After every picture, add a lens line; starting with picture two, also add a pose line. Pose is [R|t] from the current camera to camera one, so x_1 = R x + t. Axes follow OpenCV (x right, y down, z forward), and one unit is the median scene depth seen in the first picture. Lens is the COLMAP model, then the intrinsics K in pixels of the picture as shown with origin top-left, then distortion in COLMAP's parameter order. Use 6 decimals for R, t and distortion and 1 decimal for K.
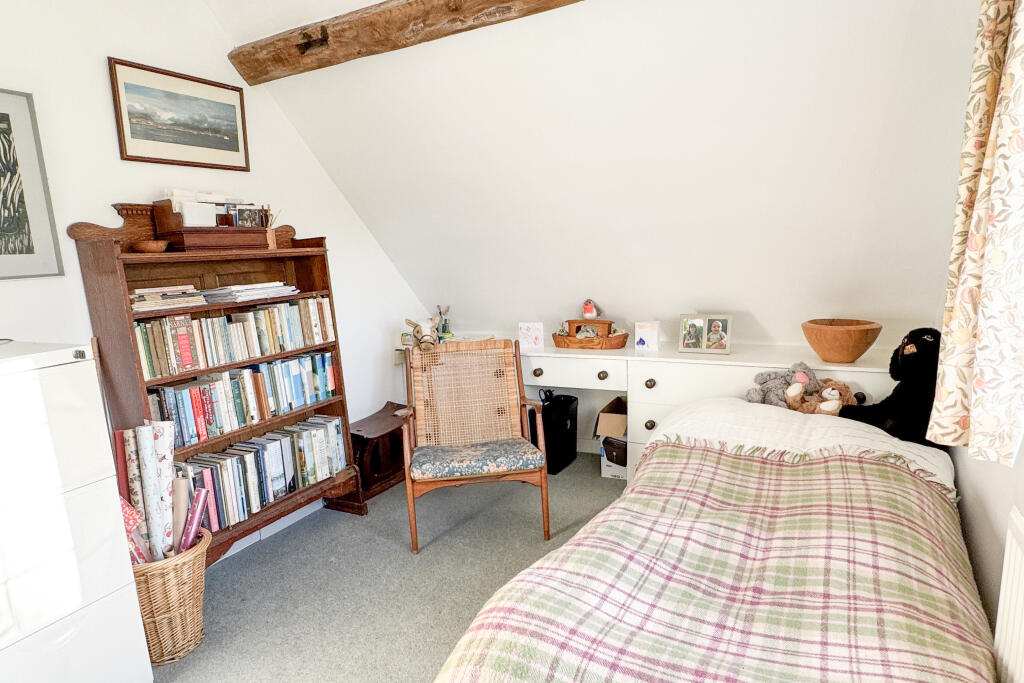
lens RADIAL K [[588.1, 0, 511.7], [0, 588.1, 367.1], [0, 0, 1]] dist [0.000921, 0.000258]
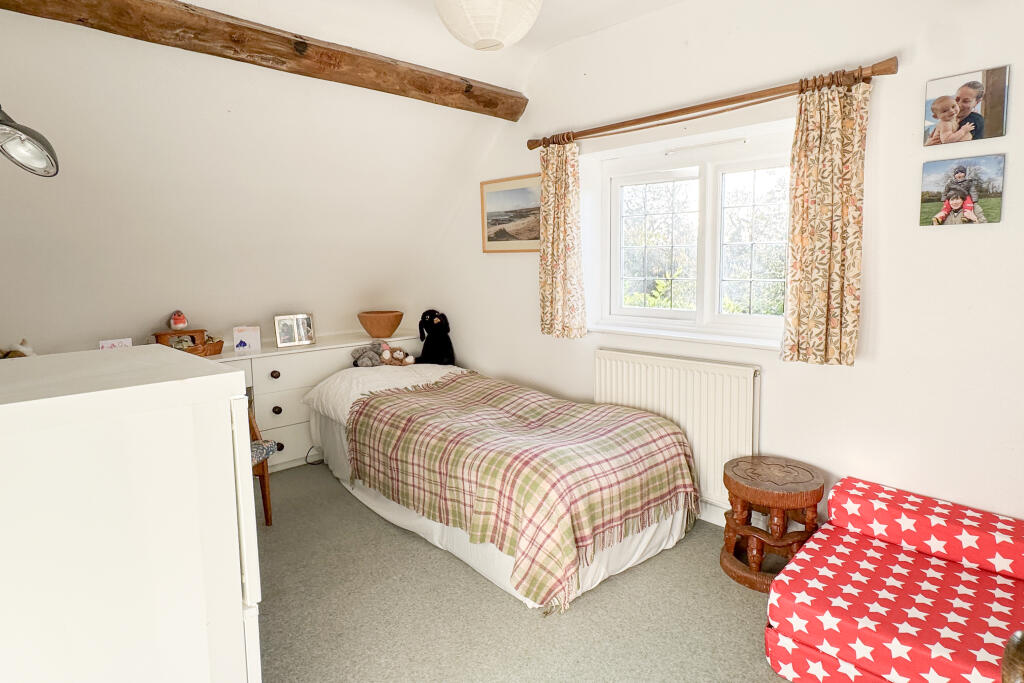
lens RADIAL K [[563.4, 0, 512.0], [0, 563.4, 341.5], [0, 0, 1]] dist [0.000179, 0.000301]
pose [[0.301465, -0.097599, 0.948469, -0.895009], [0.180509, 0.982600, 0.043738, -0.001795], [-0.936235, 0.158022, 0.313837, 0.238066]]
